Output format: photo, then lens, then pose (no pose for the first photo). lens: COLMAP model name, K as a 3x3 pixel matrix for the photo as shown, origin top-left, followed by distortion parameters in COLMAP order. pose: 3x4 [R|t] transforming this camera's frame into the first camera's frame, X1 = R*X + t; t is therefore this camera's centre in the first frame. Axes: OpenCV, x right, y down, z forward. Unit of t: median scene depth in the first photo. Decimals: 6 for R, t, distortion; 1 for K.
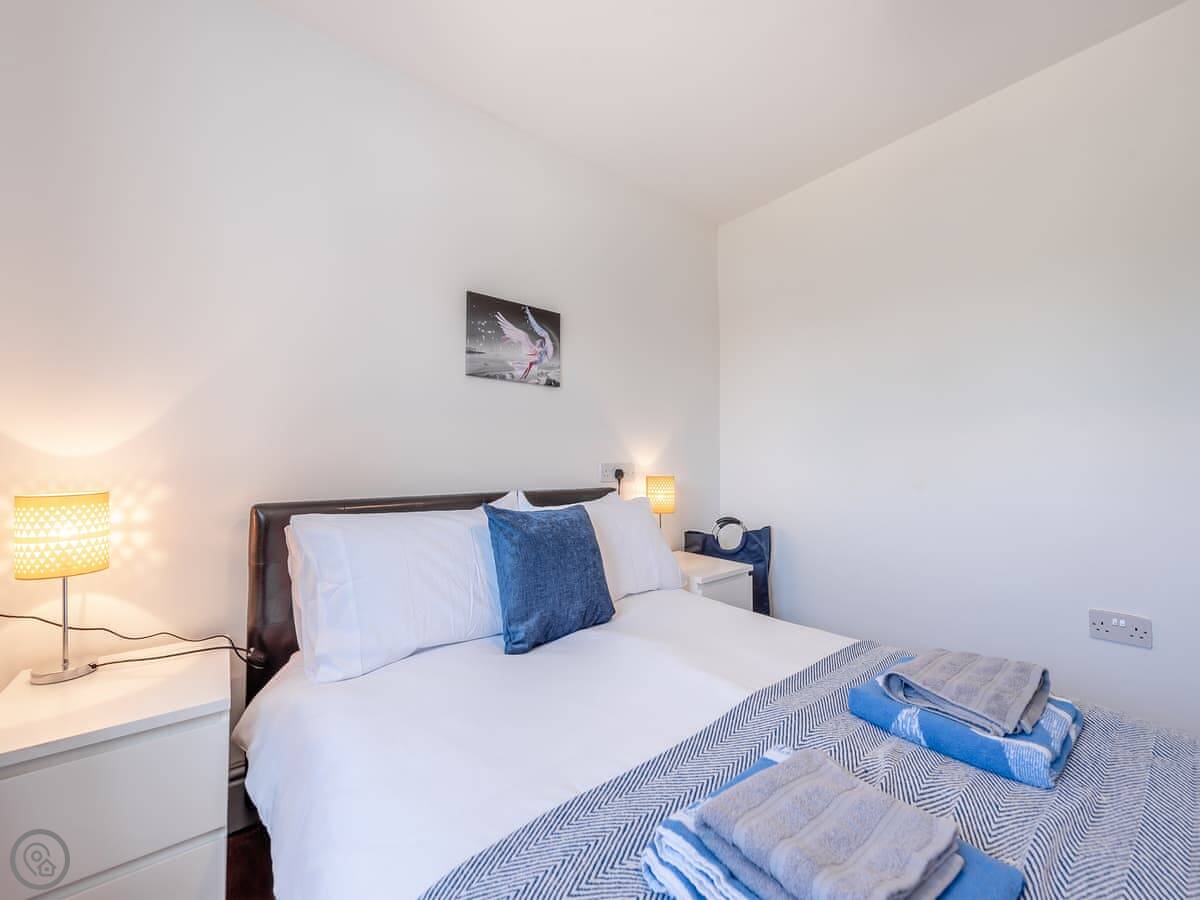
lens RADIAL K [[474.5, 0, 600.0], [0, 474.5, 450.0], [0, 0, 1]] dist [0.000873, -0.000118]
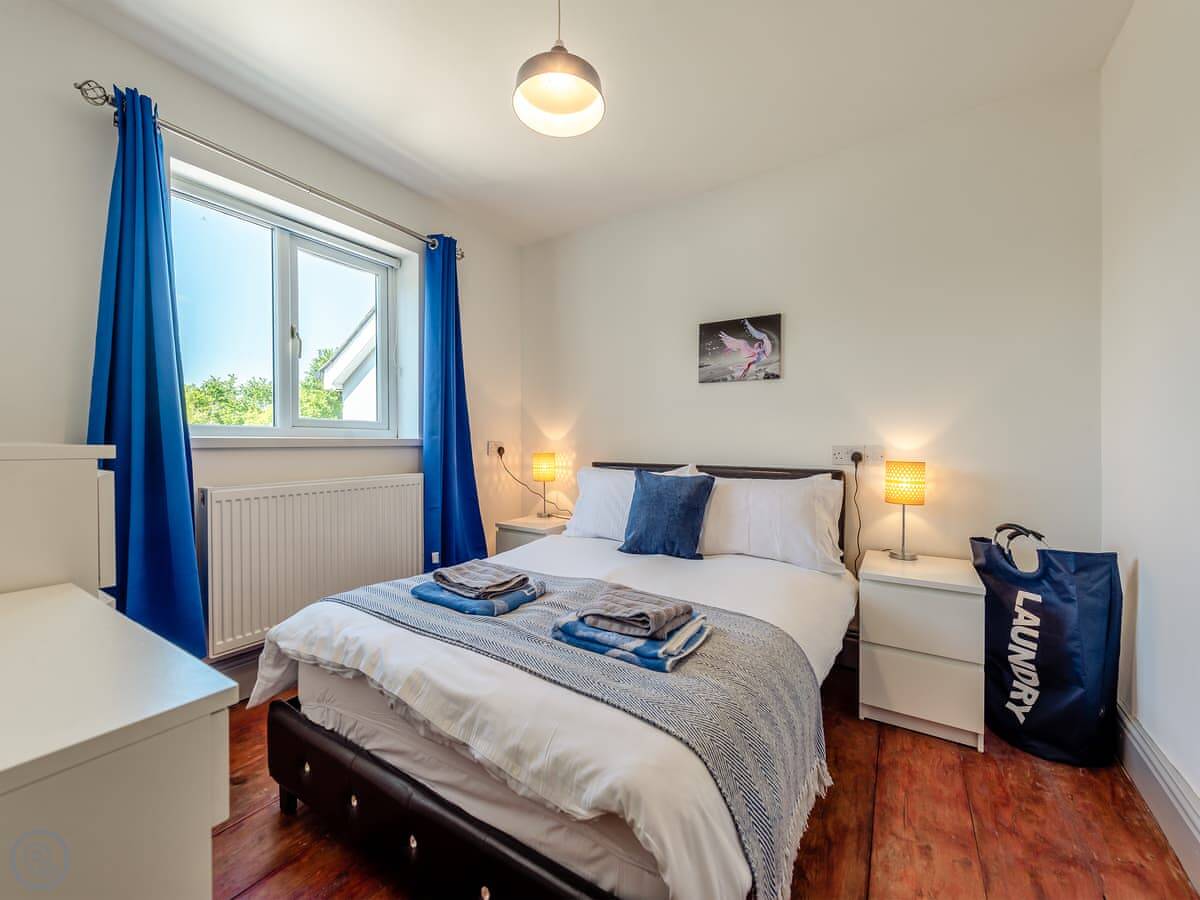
lens RADIAL K [[474.5, 0, 600.0], [0, 474.5, 450.0], [0, 0, 1]] dist [0.000873, -0.000118]
pose [[0.297532, 0.015154, -0.954592, 0.918438], [0.014021, 0.999697, 0.020240, 0.011199], [0.954609, -0.019406, 0.297229, 0.255204]]
